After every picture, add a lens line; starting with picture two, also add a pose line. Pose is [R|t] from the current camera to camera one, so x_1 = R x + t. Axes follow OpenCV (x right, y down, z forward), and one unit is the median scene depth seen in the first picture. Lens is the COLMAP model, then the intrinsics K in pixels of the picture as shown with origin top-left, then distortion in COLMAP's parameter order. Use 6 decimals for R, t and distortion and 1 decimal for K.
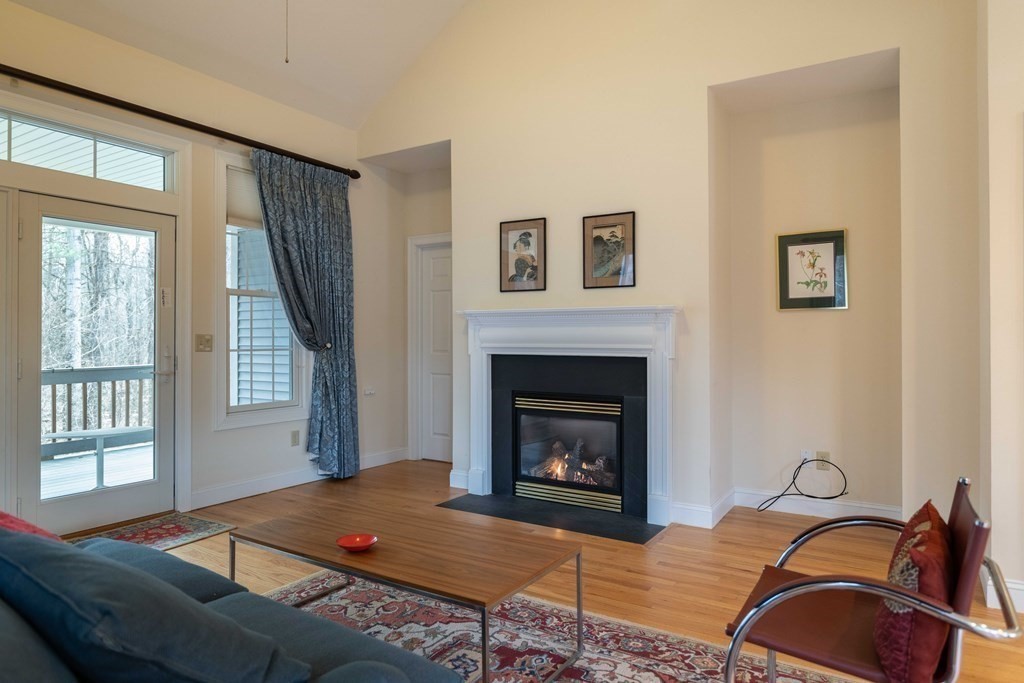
lens RADIAL K [[623.9, 0, 512.0], [0, 623.9, 341.5], [0, 0, 1]] dist [-0.001074, -0.000429]
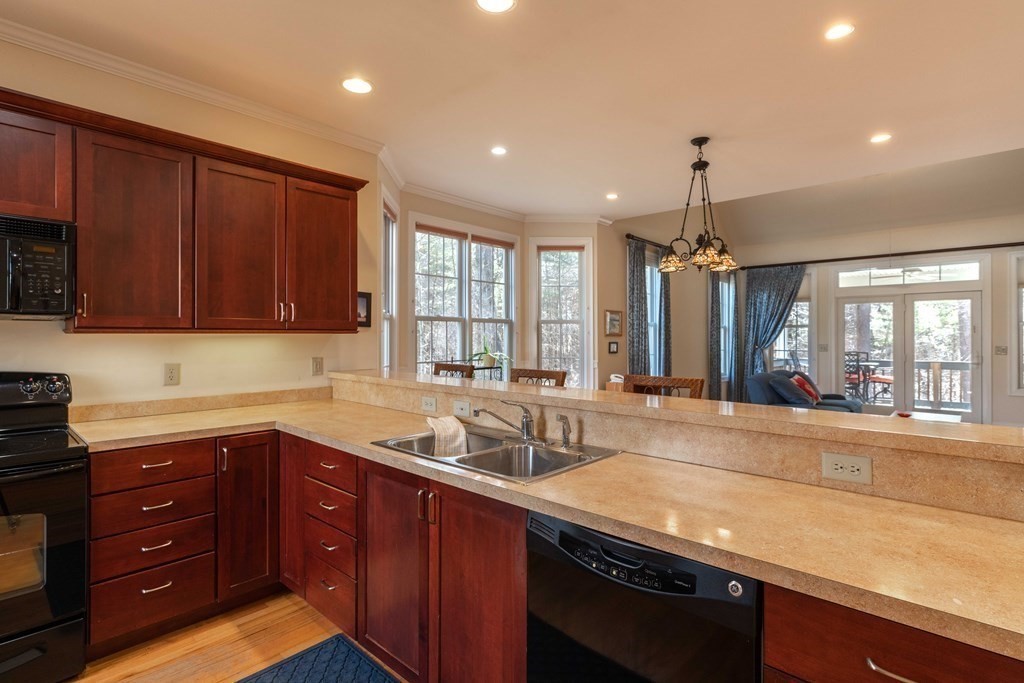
lens RADIAL K [[502.6, 0, 512.2], [0, 502.6, 335.7], [0, 0, 1]] dist [-0.001410, -0.000473]
pose [[-0.172165, 0.000421, -0.985068, 1.407477], [0.001003, 0.999999, 0.000252, -0.045605], [0.985068, -0.000944, -0.172165, -0.288118]]
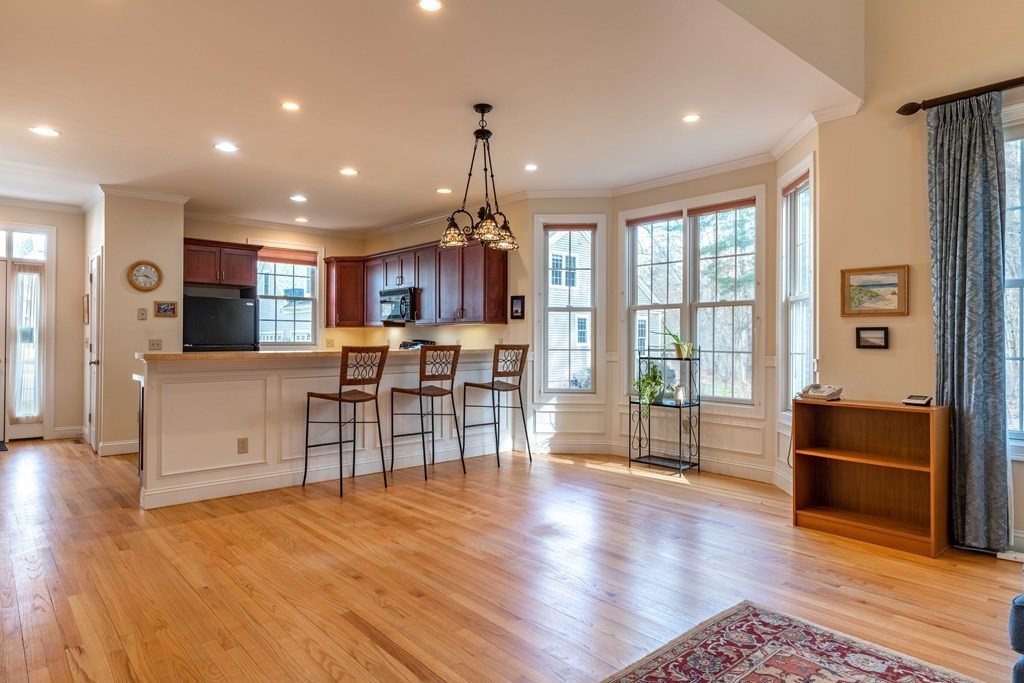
lens RADIAL K [[606.4, 0, 507.8], [0, 606.4, 337.4], [0, 0, 1]] dist [0.004173, 0.000991]
pose [[-0.957780, 0.002502, 0.287491, 0.182263], [0.001368, 0.999990, -0.004145, -0.008088], [-0.287499, -0.003577, -0.957774, 0.799864]]
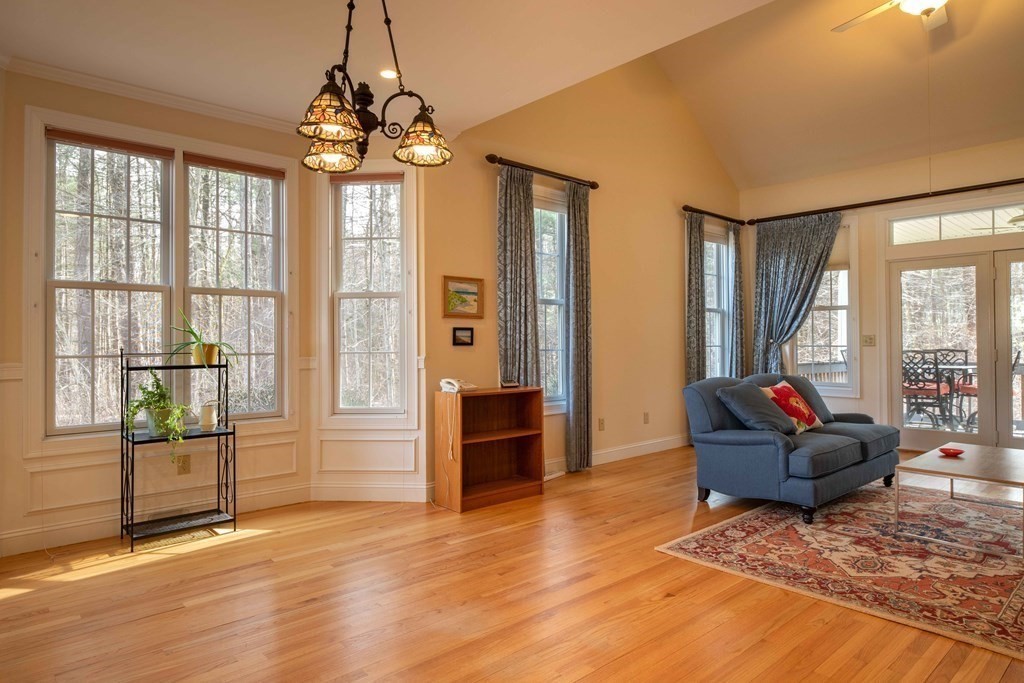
lens RADIAL K [[610.6, 0, 509.6], [0, 610.6, 332.8], [0, 0, 1]] dist [-0.008228, -0.001793]
pose [[-0.274794, -0.008098, -0.961469, 0.957737], [0.005568, 0.999934, -0.010013, -0.005459], [0.961487, -0.008105, -0.274731, 0.135673]]
